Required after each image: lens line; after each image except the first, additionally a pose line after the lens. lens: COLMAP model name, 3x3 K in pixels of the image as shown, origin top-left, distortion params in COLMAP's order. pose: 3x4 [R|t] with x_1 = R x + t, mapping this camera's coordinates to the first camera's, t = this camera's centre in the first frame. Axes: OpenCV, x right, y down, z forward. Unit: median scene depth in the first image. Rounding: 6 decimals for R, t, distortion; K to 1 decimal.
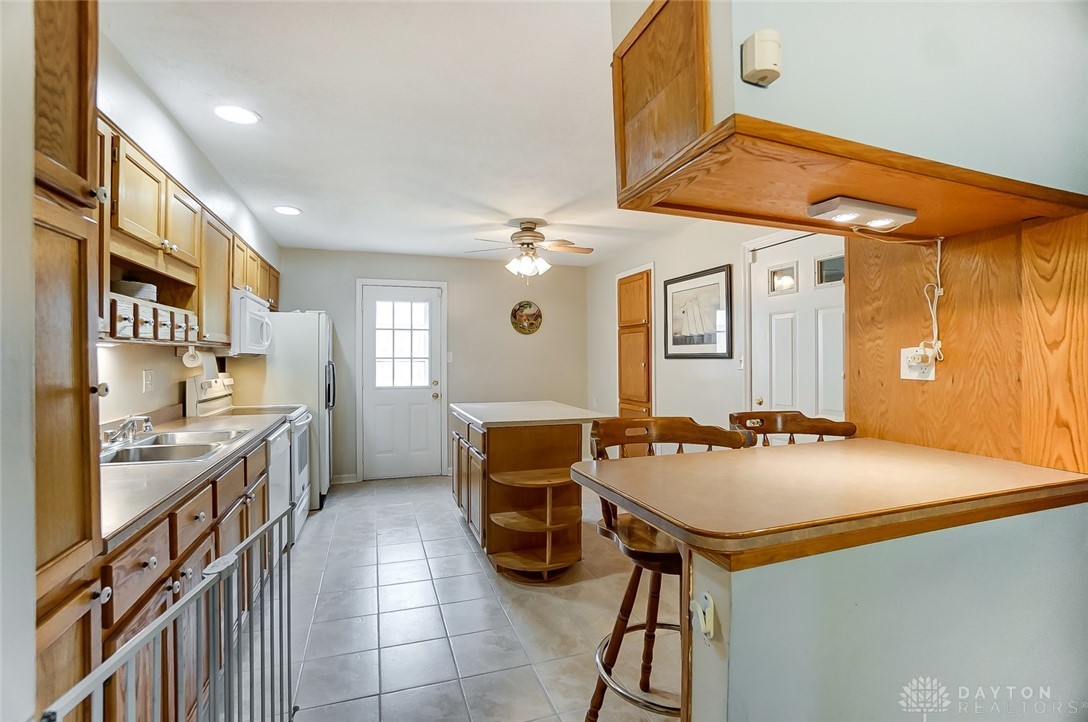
lens RADIAL K [[494.0, 0, 527.1], [0, 494.0, 355.2], [0, 0, 1]] dist [-0.001718, 0.000108]
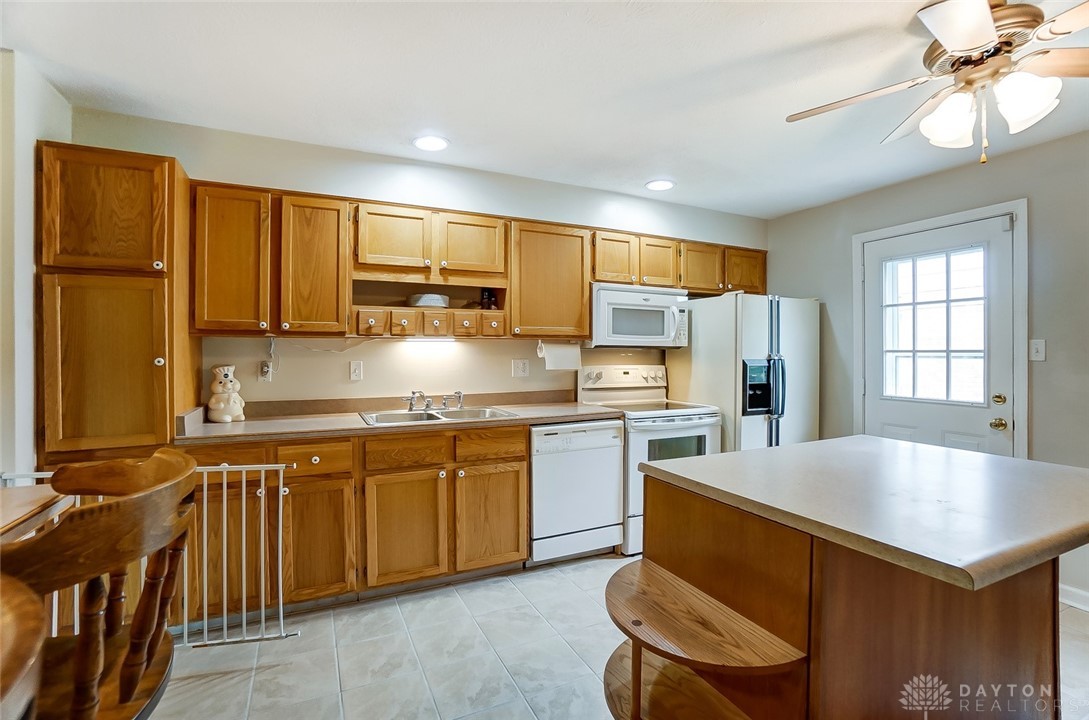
lens RADIAL K [[489.8, 0, 544.9], [0, 489.8, 349.3], [0, 0, 1]] dist [0.000151, 0.000146]
pose [[0.147339, -0.002524, -0.989083, 0.360801], [0.001112, 0.999997, -0.002386, 0.006085], [0.989085, -0.000748, 0.147341, 0.640042]]
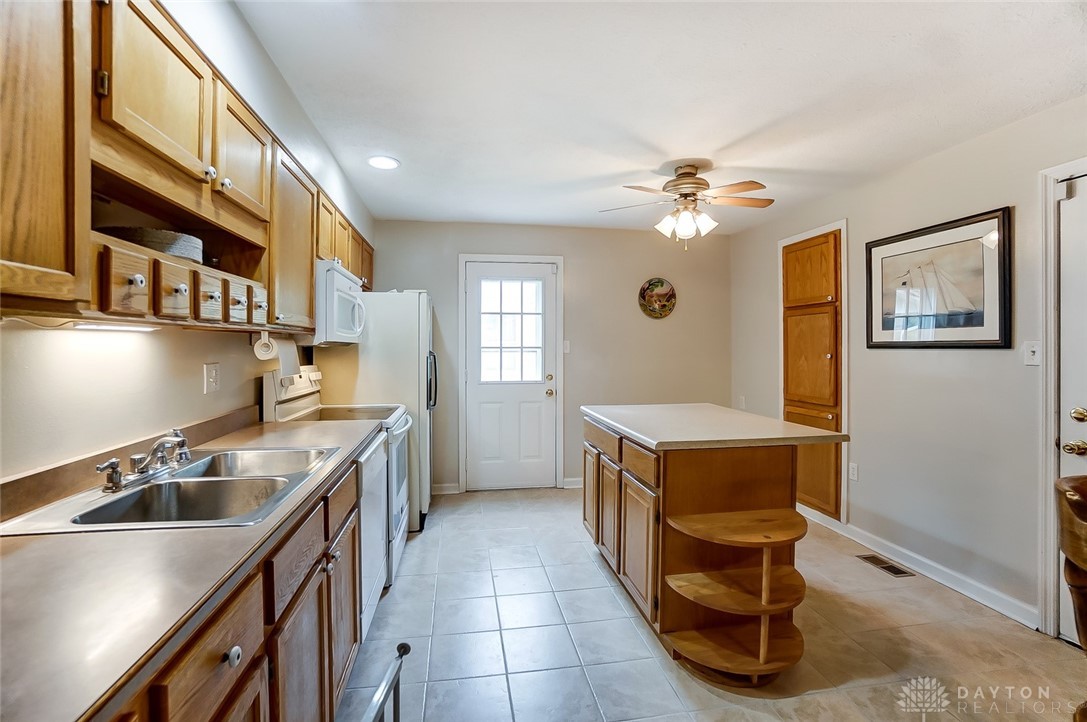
lens RADIAL K [[499.0, 0, 540.5], [0, 499.0, 345.6], [0, 0, 1]] dist [-0.000200, 0.000203]
pose [[0.990148, -0.000714, -0.140022, -0.116803], [0.000960, 0.999998, 0.001693, 0.001474], [0.140021, -0.001811, 0.990147, 0.228732]]
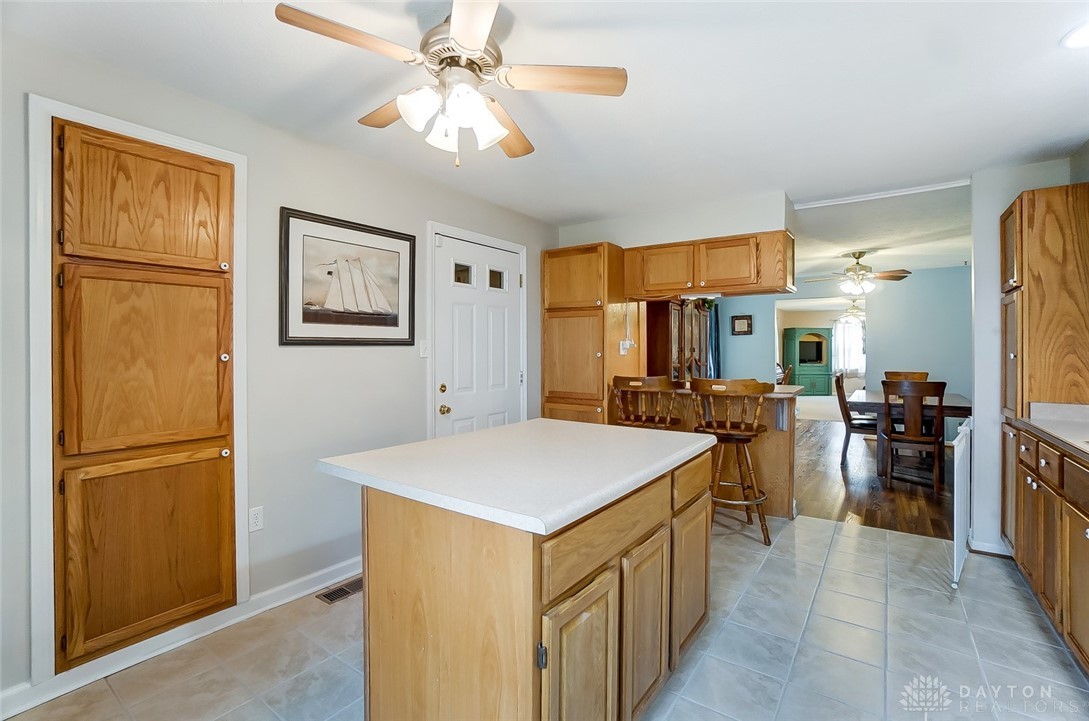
lens RADIAL K [[497.1, 0, 540.1], [0, 497.1, 351.3], [0, 0, 1]] dist [-0.059409, 0.000380]
pose [[-0.604099, -0.003348, 0.796902, -0.396436], [-0.001461, 0.999994, 0.003093, 0.013833], [-0.796908, 0.000704, -0.604100, 1.289670]]
